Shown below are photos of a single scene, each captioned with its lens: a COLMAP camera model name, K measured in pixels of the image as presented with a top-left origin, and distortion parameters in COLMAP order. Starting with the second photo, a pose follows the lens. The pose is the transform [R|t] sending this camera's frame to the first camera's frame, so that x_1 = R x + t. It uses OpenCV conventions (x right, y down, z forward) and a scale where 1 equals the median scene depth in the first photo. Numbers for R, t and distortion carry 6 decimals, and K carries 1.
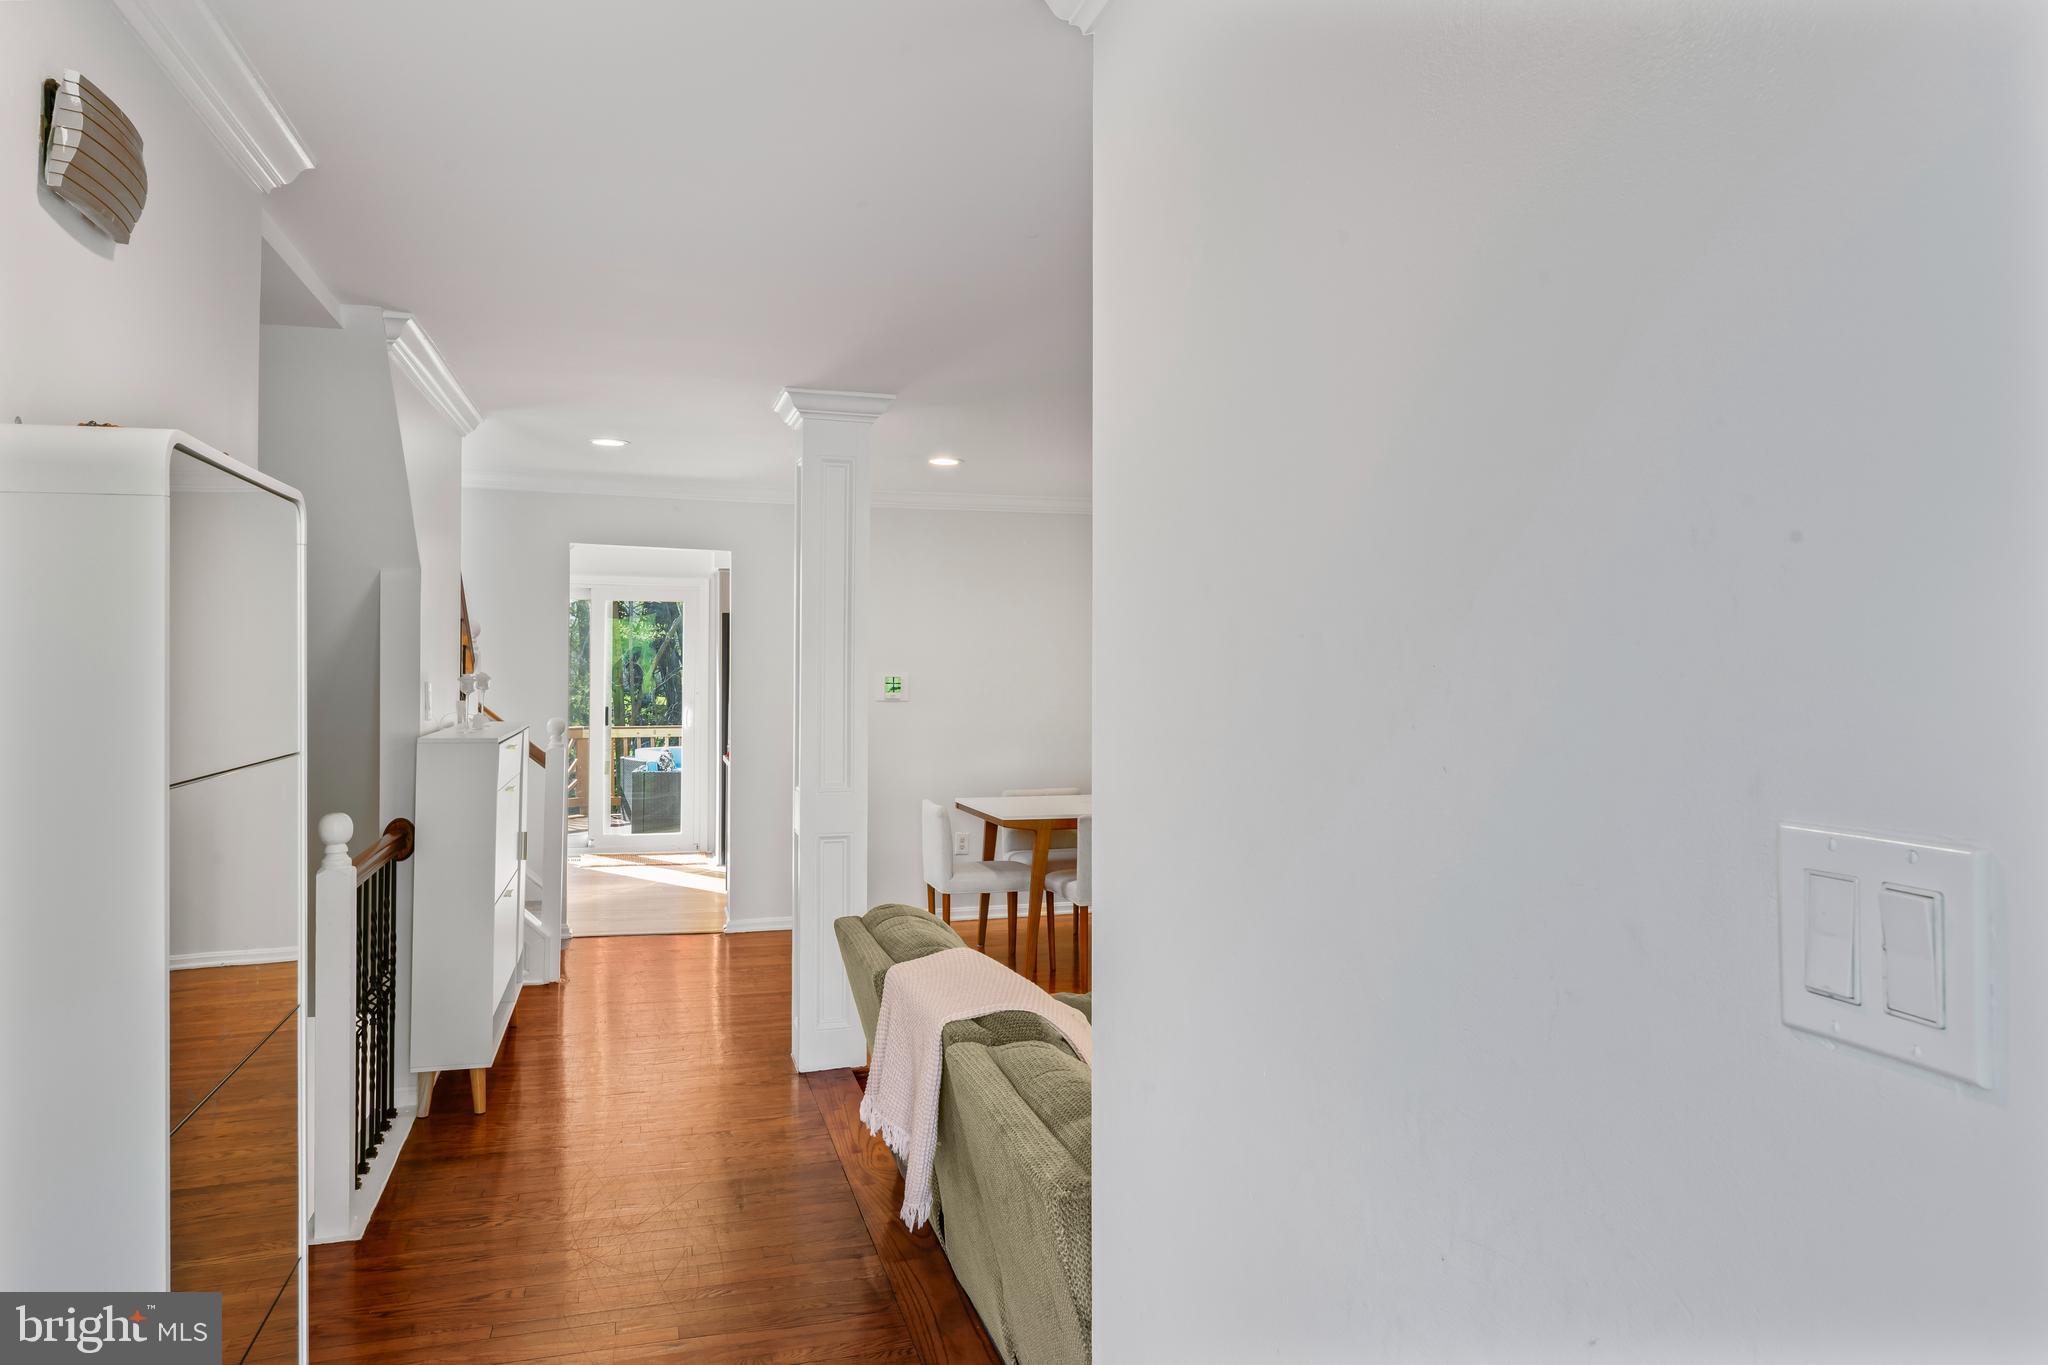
lens RADIAL K [[1263.7, 0, 1035.4], [0, 1263.7, 675.8], [0, 0, 1]] dist [-0.031188, -0.000976]
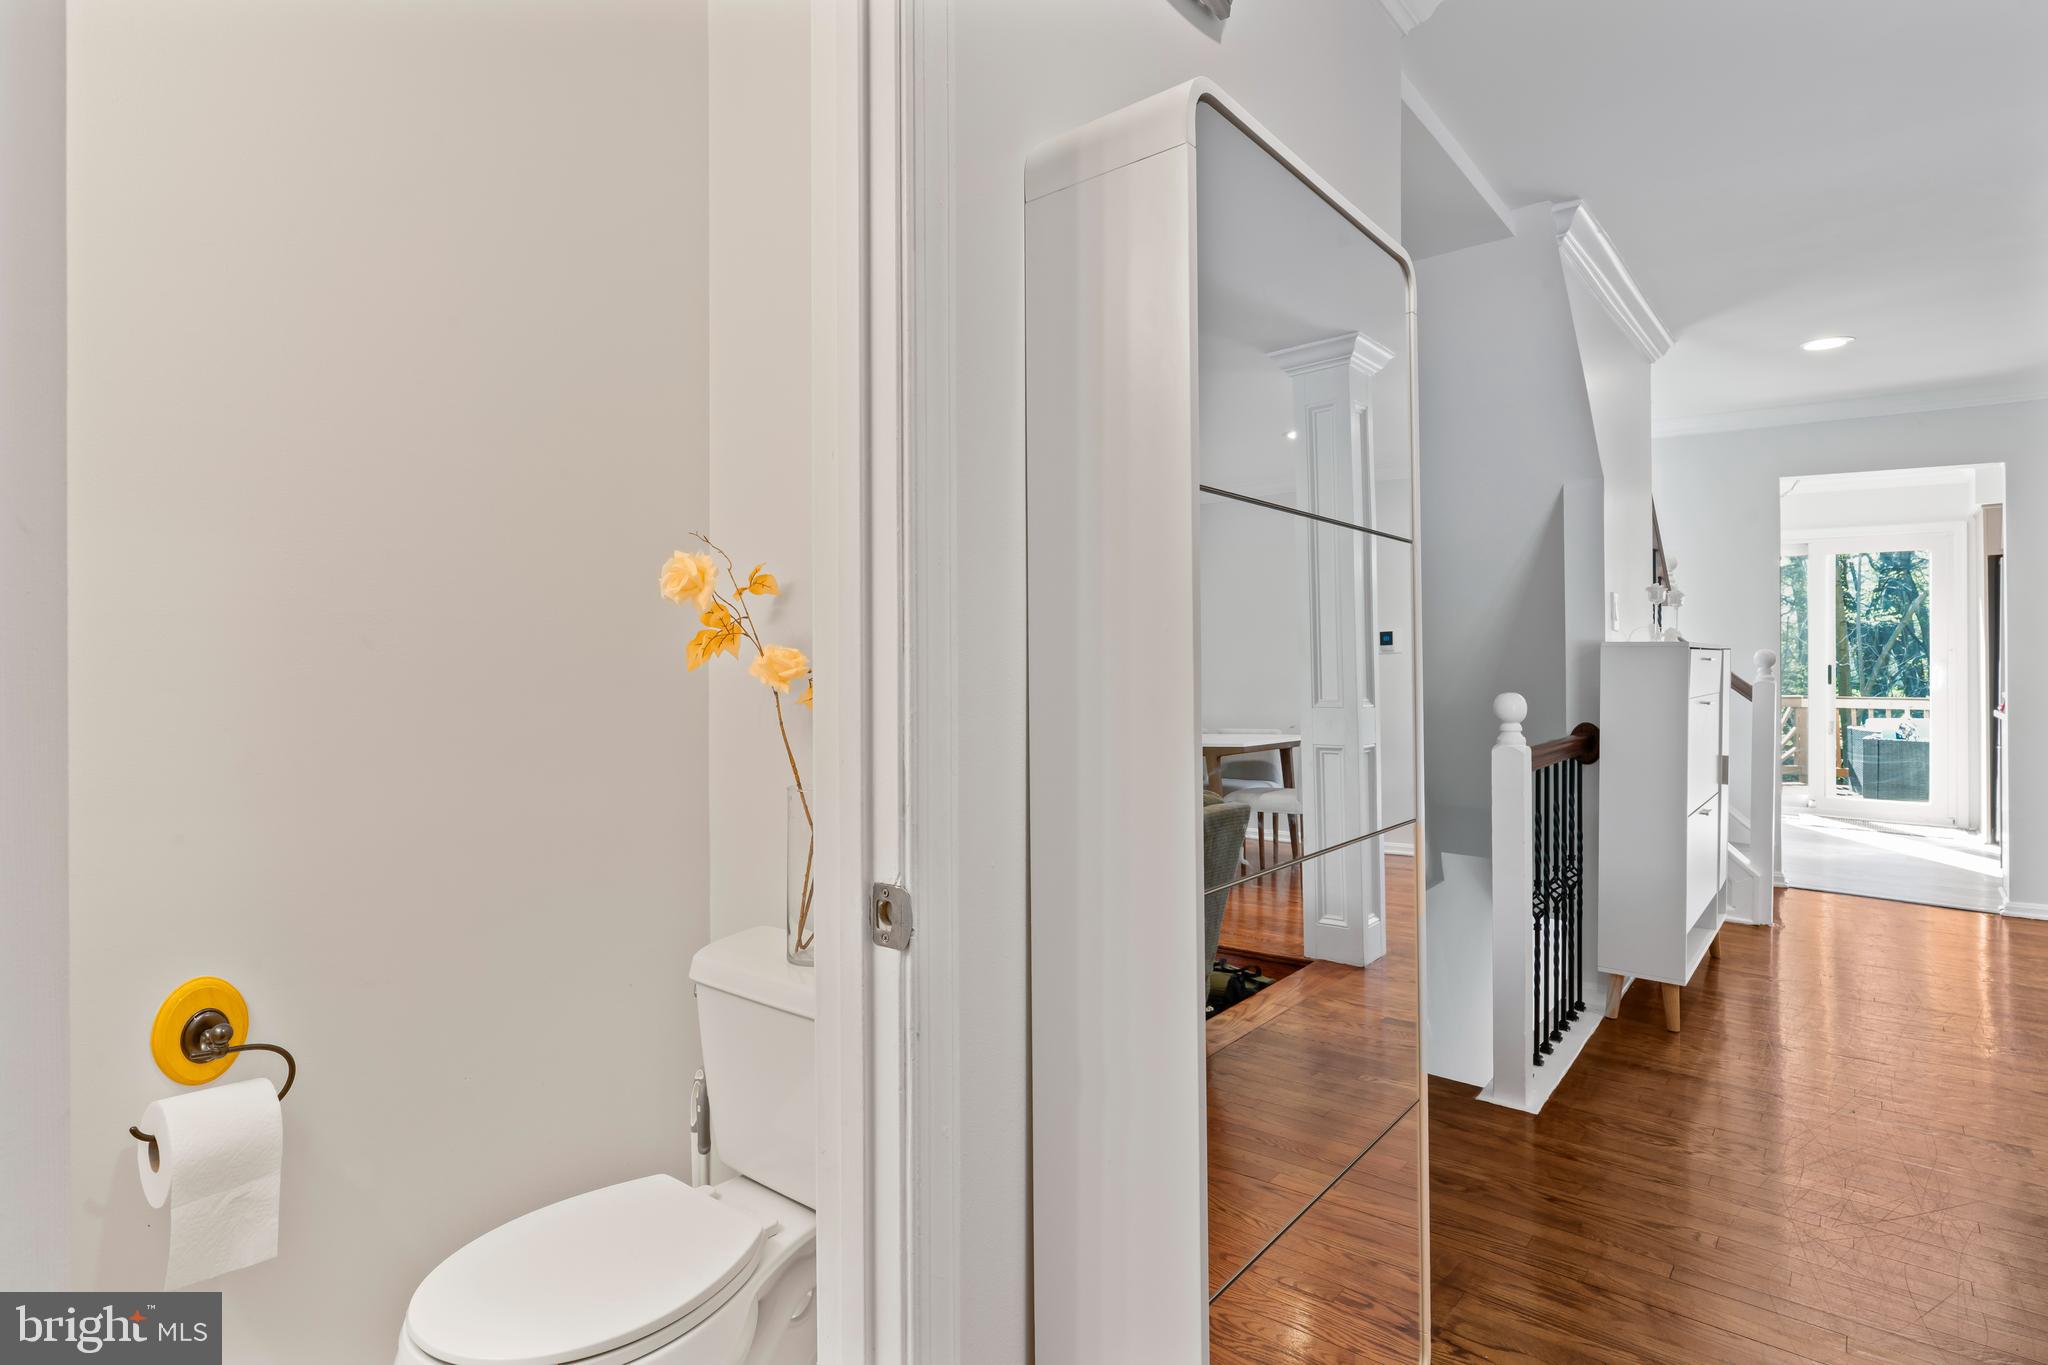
lens RADIAL K [[1023.1, 0, 1042.3], [0, 1023.1, 662.5], [0, 0, 1]] dist [0.016831, -0.001770]
pose [[0.557034, -0.010519, -0.830423, -0.048604], [0.009393, 0.999936, -0.006365, 0.064155], [0.830437, -0.004255, 0.557097, 0.148129]]
